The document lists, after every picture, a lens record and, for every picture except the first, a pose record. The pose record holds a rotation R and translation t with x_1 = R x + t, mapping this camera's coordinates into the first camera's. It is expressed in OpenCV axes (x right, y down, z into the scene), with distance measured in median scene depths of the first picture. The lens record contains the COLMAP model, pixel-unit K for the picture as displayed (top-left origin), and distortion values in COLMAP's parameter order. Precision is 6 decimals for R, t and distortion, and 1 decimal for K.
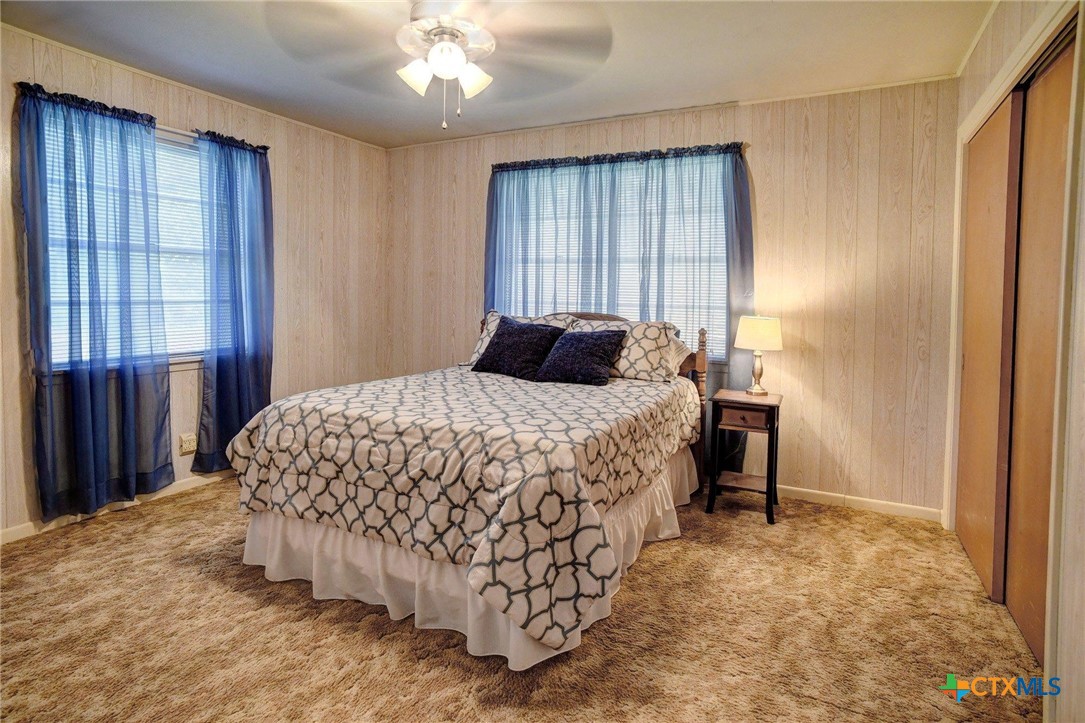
lens RADIAL K [[598.2, 0, 539.4], [0, 598.2, 362.5], [0, 0, 1]] dist [-0.018556, -0.002305]
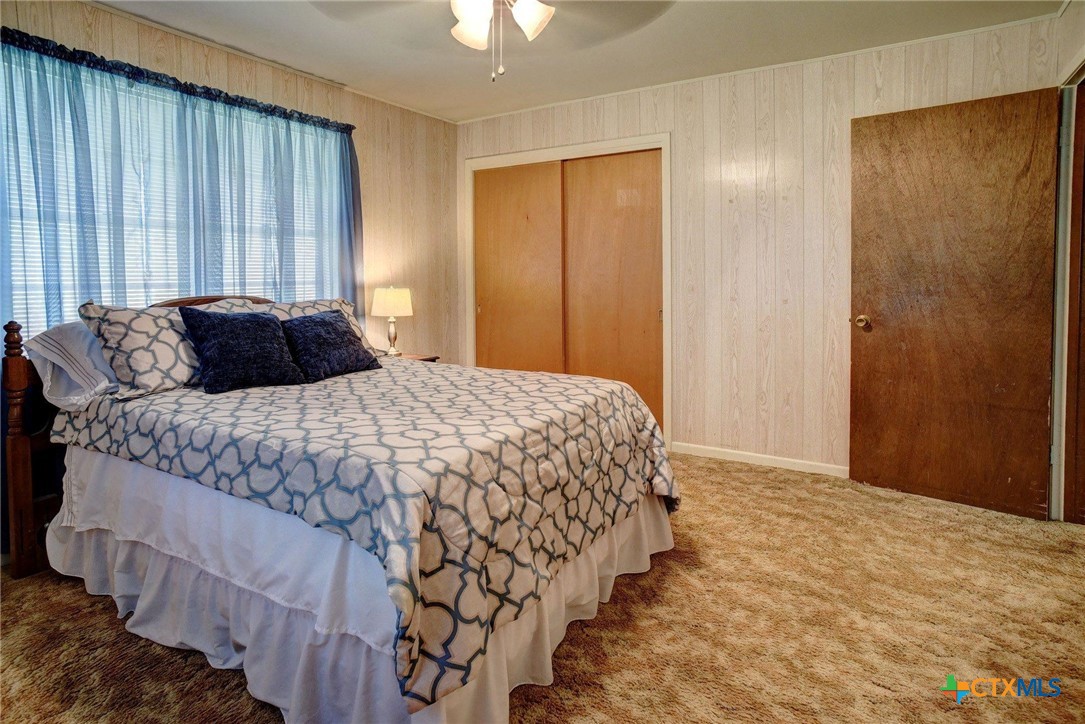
lens RADIAL K [[557.8, 0, 541.1], [0, 557.8, 358.8], [0, 0, 1]] dist [-0.043256, 0.022046]
pose [[0.088699, -0.167948, 0.981797, -0.960176], [0.129009, 0.979317, 0.155868, -0.103077], [-0.987669, 0.112835, 0.108531, 0.869978]]
